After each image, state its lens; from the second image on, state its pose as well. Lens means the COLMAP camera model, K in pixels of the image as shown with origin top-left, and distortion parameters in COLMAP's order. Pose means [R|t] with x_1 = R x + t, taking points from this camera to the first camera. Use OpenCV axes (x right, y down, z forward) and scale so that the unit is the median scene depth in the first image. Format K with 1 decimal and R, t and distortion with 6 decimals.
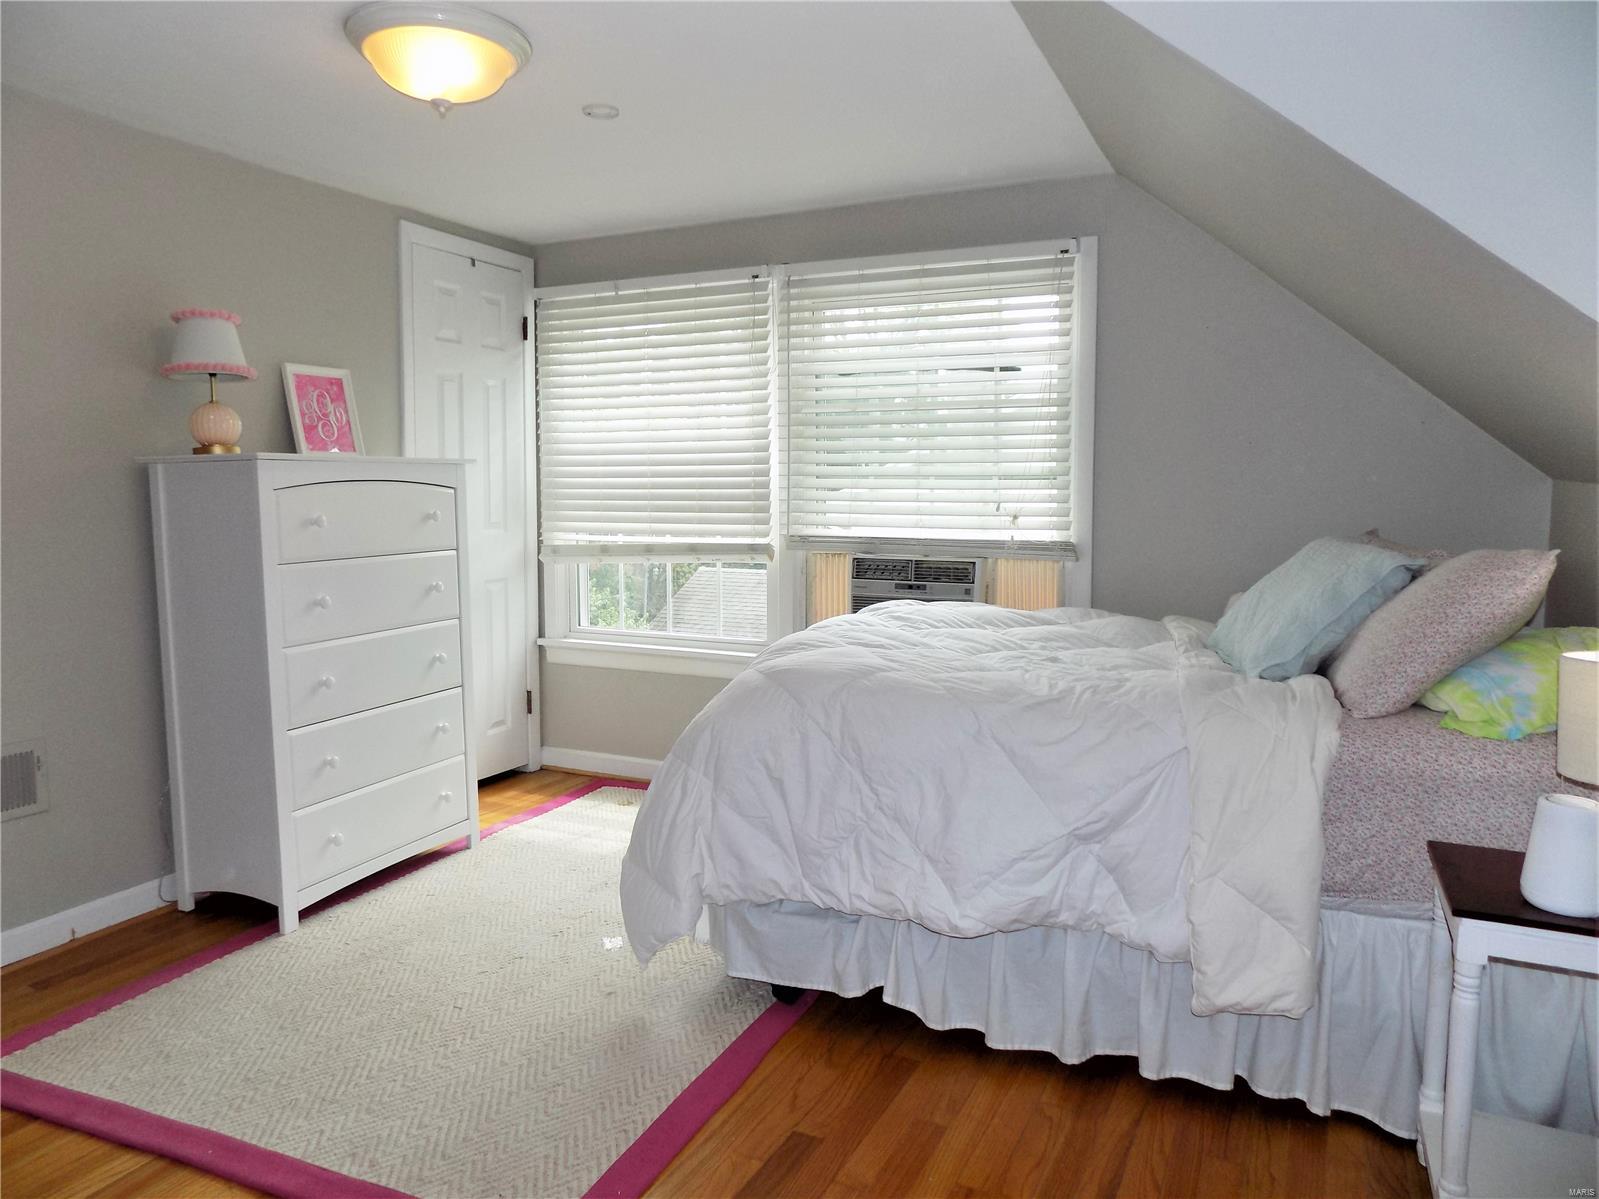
lens RADIAL K [[1082.8, 0, 799.5], [0, 1082.8, 599.5], [0, 0, 1]] dist [-0.034546, 0.001425]
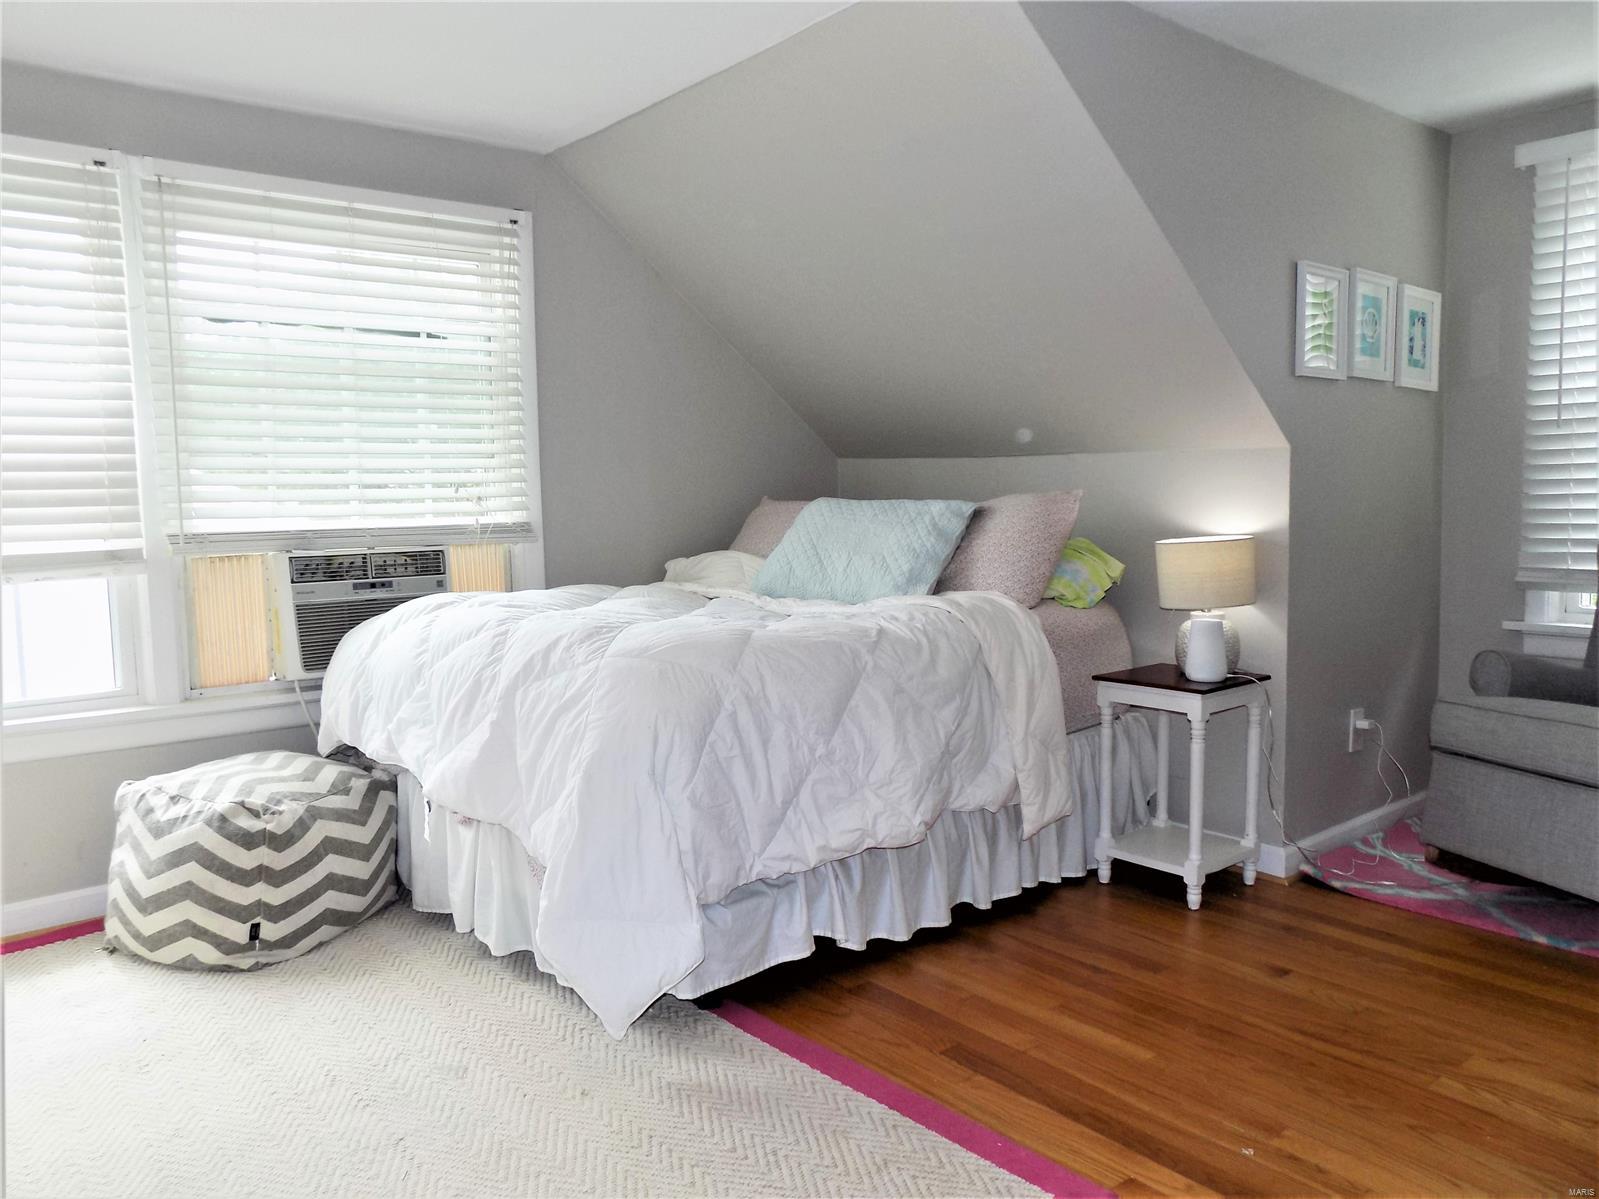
lens RADIAL K [[1181.4, 0, 800.5], [0, 1181.4, 567.6], [0, 0, 1]] dist [0.003034, 0.002266]
pose [[0.436440, -0.074176, 0.896670, -0.595955], [0.111028, 0.993419, 0.028138, -0.014908], [-0.892857, 0.087275, 0.441803, 0.314836]]
